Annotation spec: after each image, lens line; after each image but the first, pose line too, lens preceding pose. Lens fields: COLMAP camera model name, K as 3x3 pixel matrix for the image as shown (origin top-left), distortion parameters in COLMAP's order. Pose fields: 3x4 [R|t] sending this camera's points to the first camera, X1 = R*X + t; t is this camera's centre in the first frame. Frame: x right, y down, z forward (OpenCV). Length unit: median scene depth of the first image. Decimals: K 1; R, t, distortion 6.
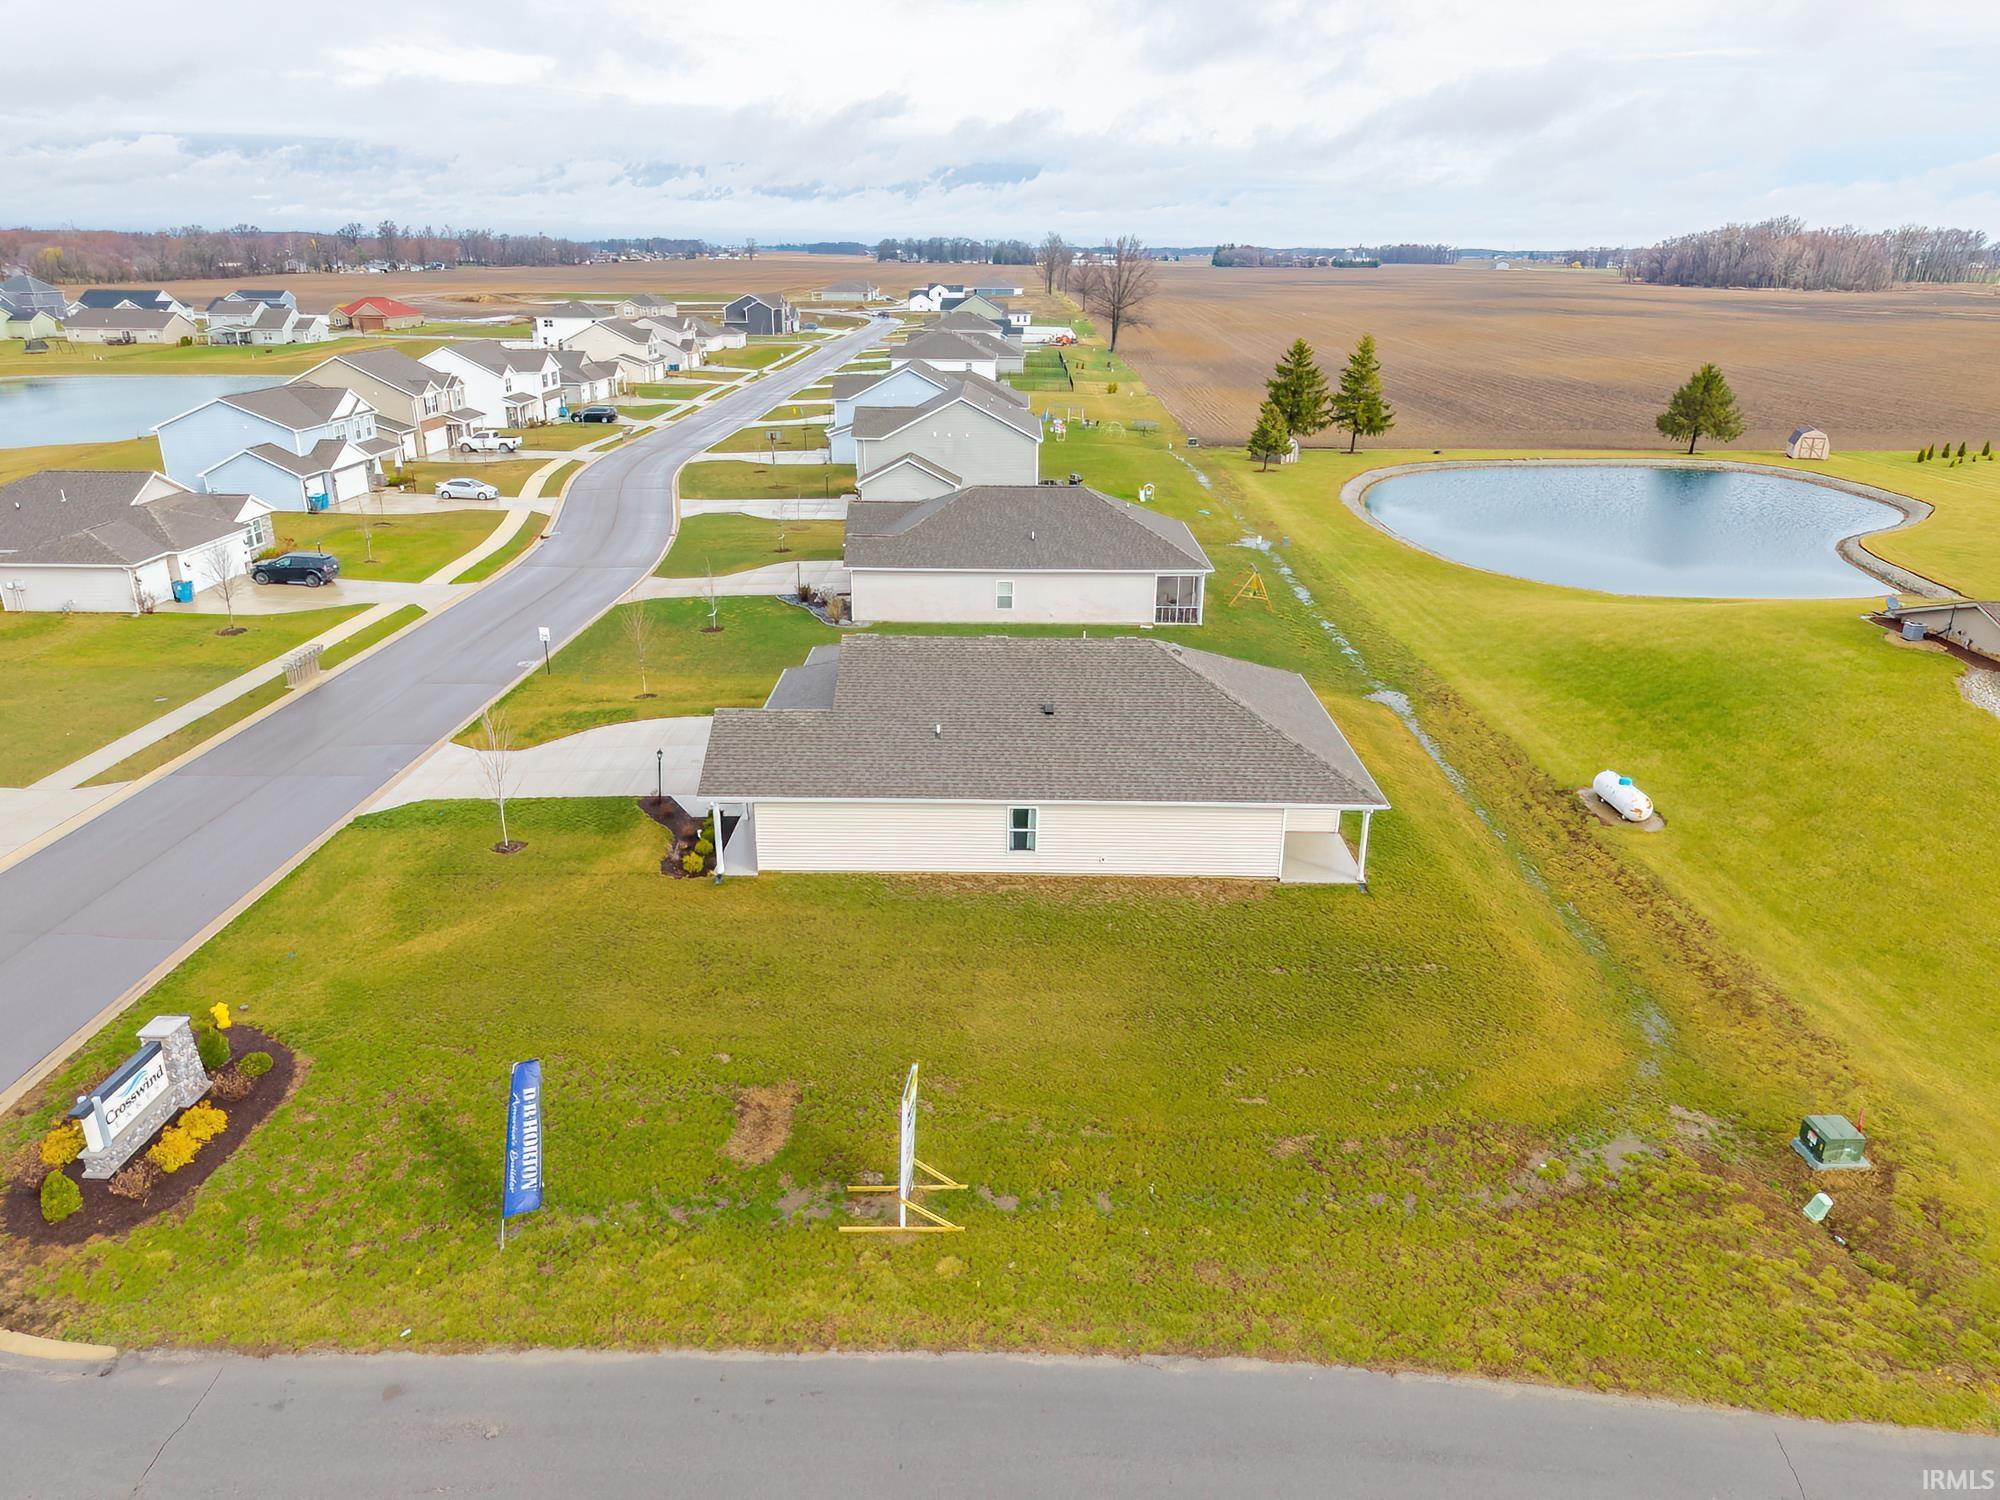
lens RADIAL K [[1331.6, 0, 1000.0], [0, 1331.6, 750.0], [0, 0, 1]] dist [0.059962, -0.056913]
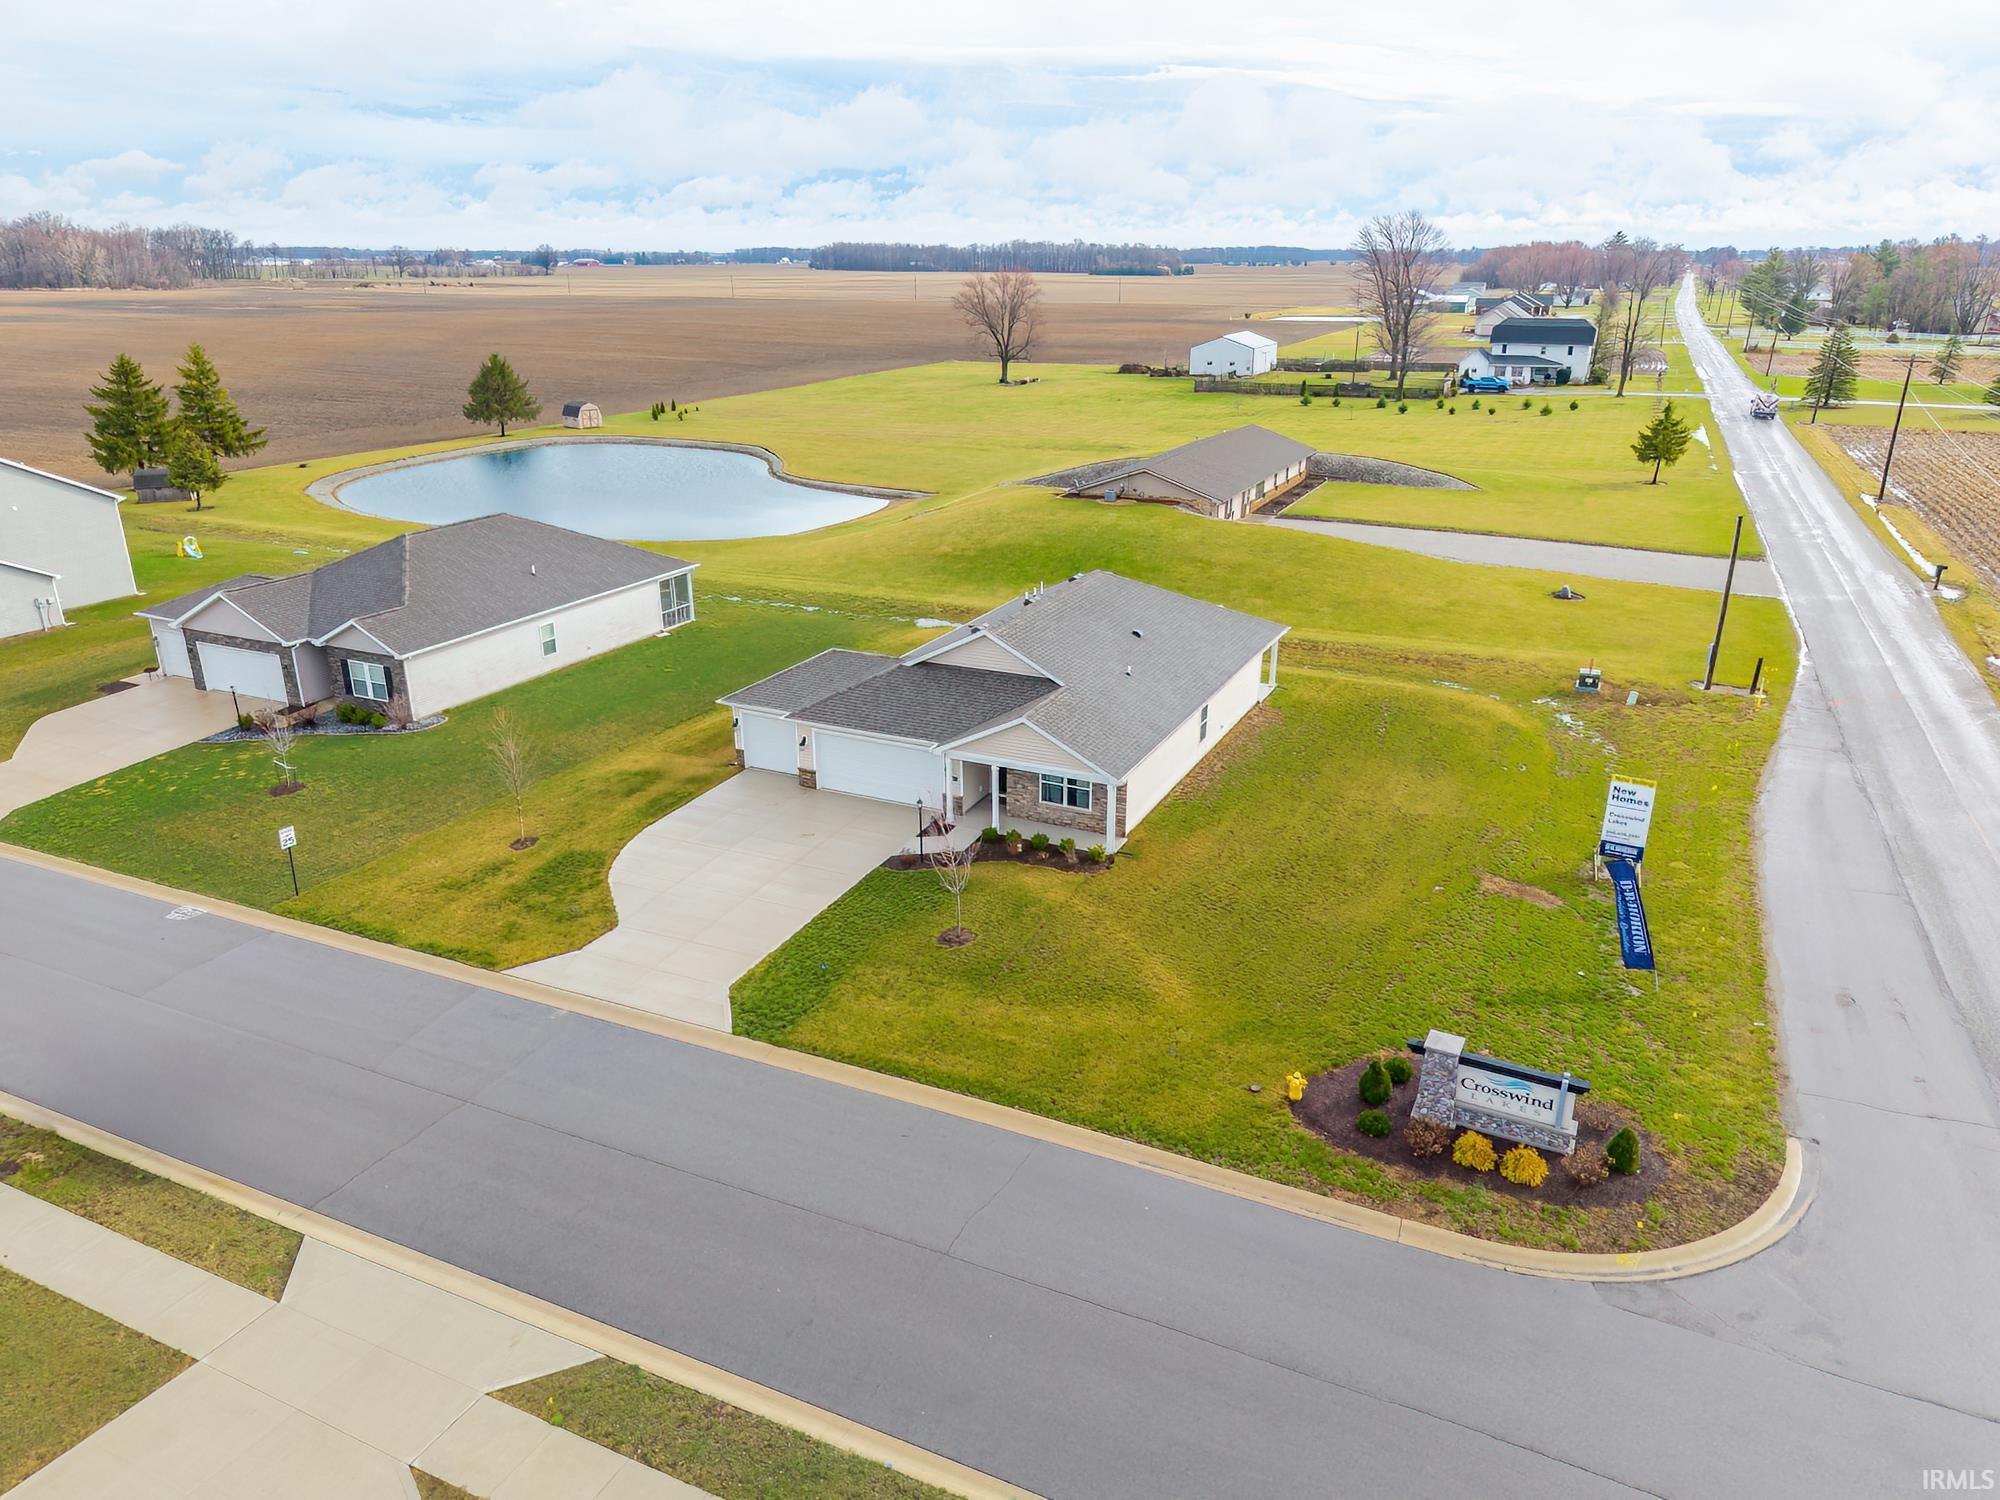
lens RADIAL K [[1339.7, 0, 1002.6], [0, 1339.7, 743.3], [0, 0, 1]] dist [0.103902, -0.120895]
pose [[0.421609, -0.316040, 0.849920, -0.848482], [0.321210, 0.928573, 0.185948, -0.160533], [-0.847980, 0.194605, 0.493010, 0.409836]]
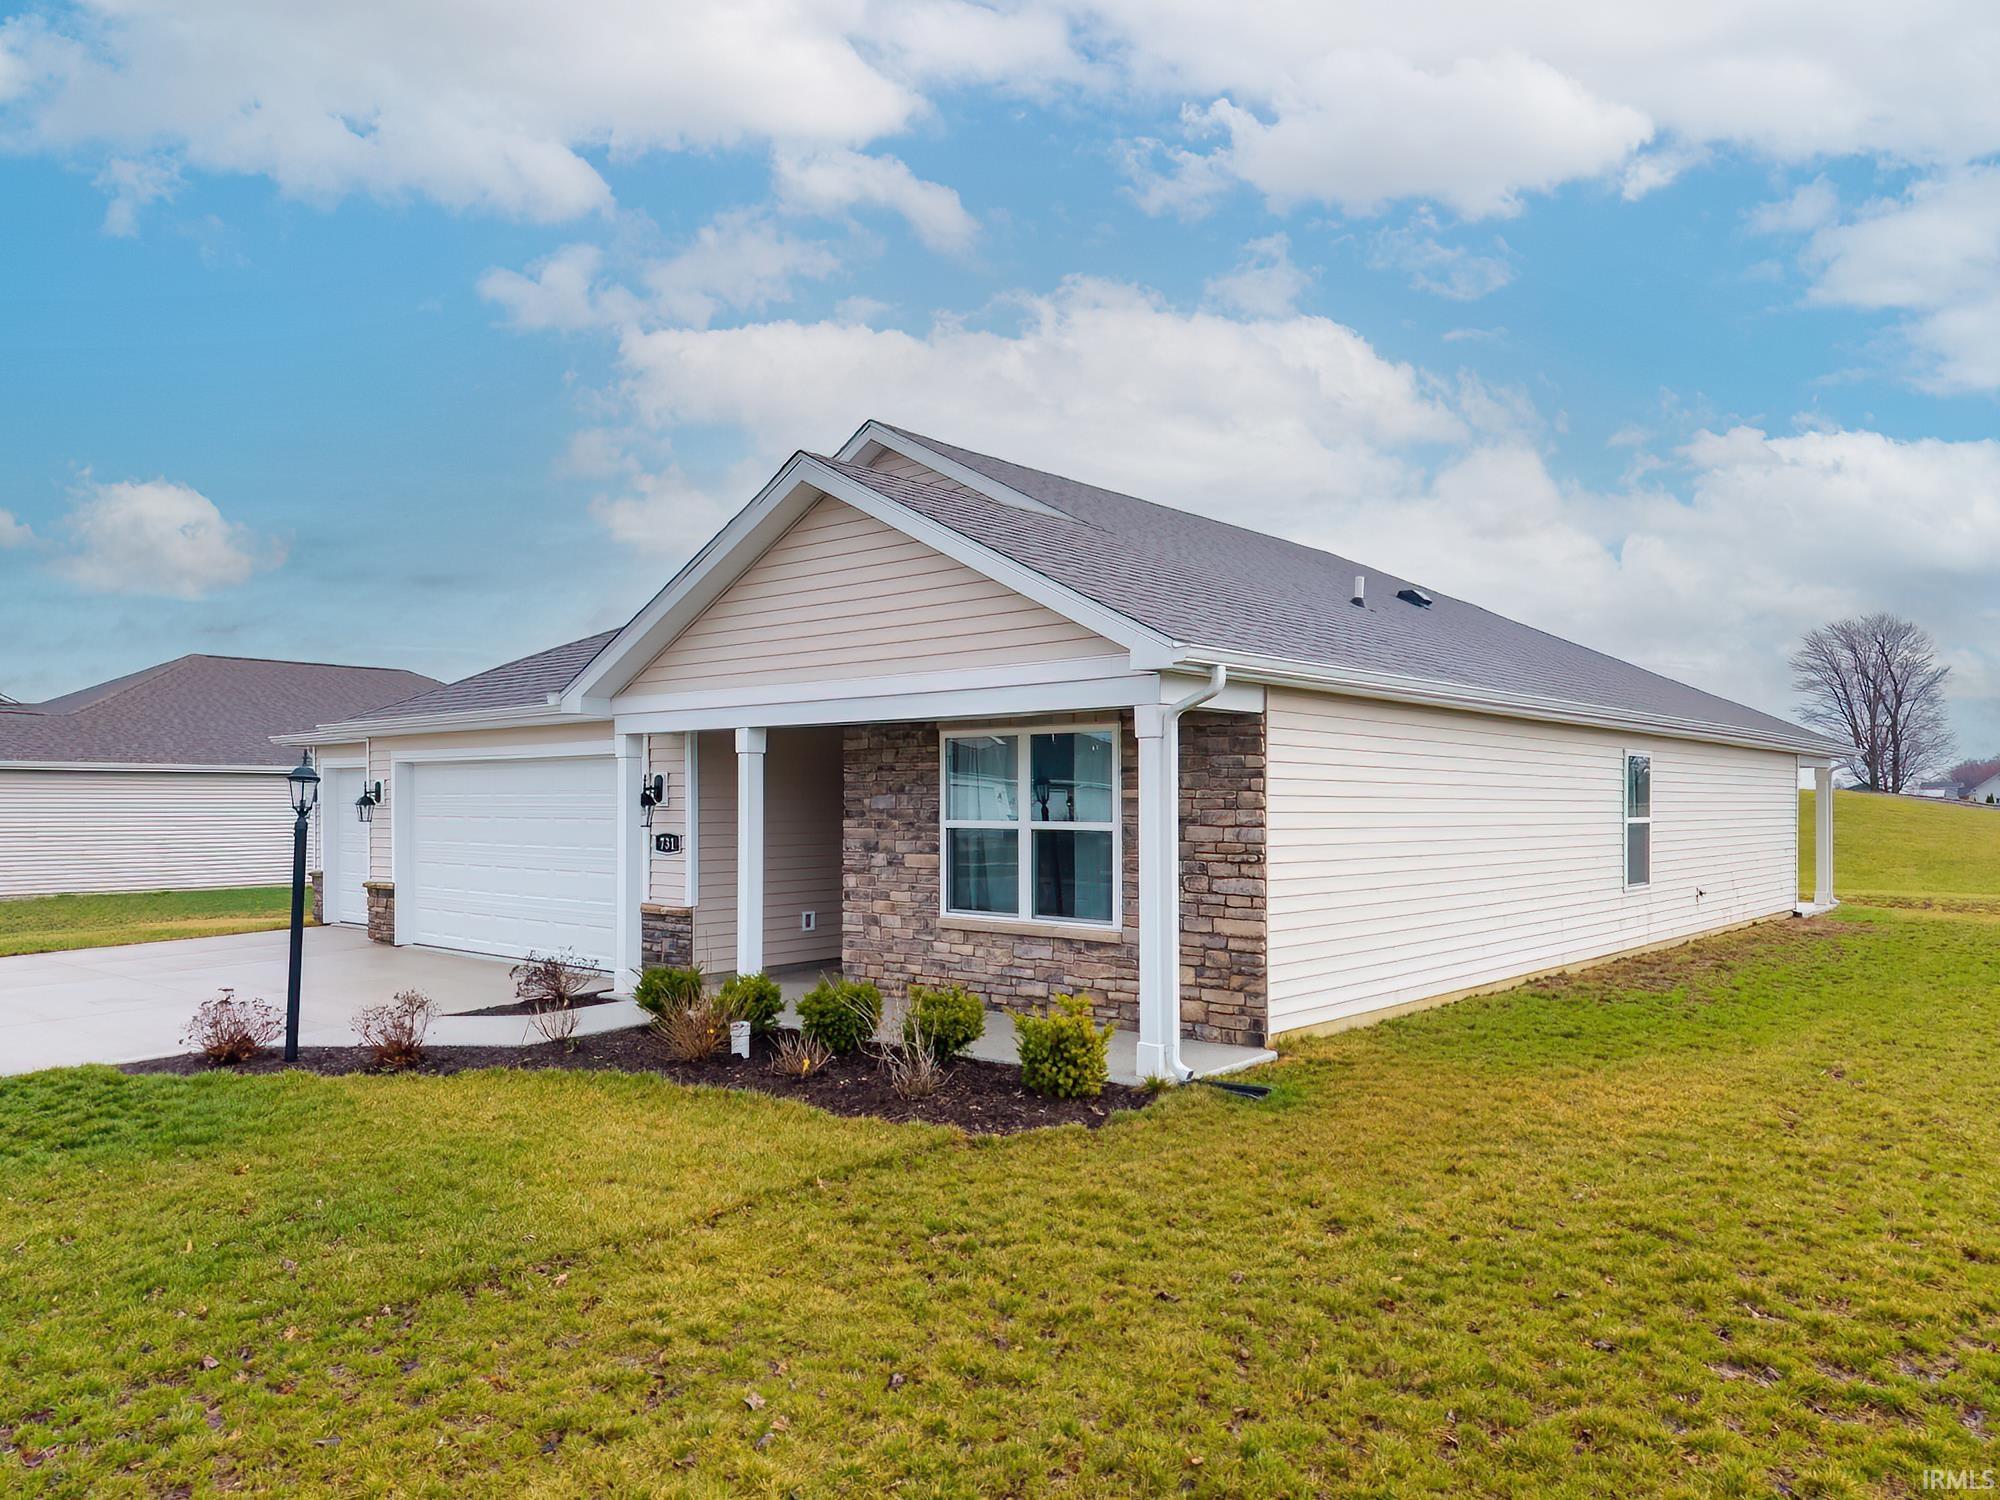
lens RADIAL K [[1360.4, 0, 1030.6], [0, 1360.4, 804.0], [0, 0, 1]] dist [0.036594, 0.000045]
pose [[0.638765, -0.007462, 0.769365, -0.292111], [0.272643, 0.937262, -0.217271, 0.069872], [-0.719475, 0.348547, 0.600725, 0.667560]]
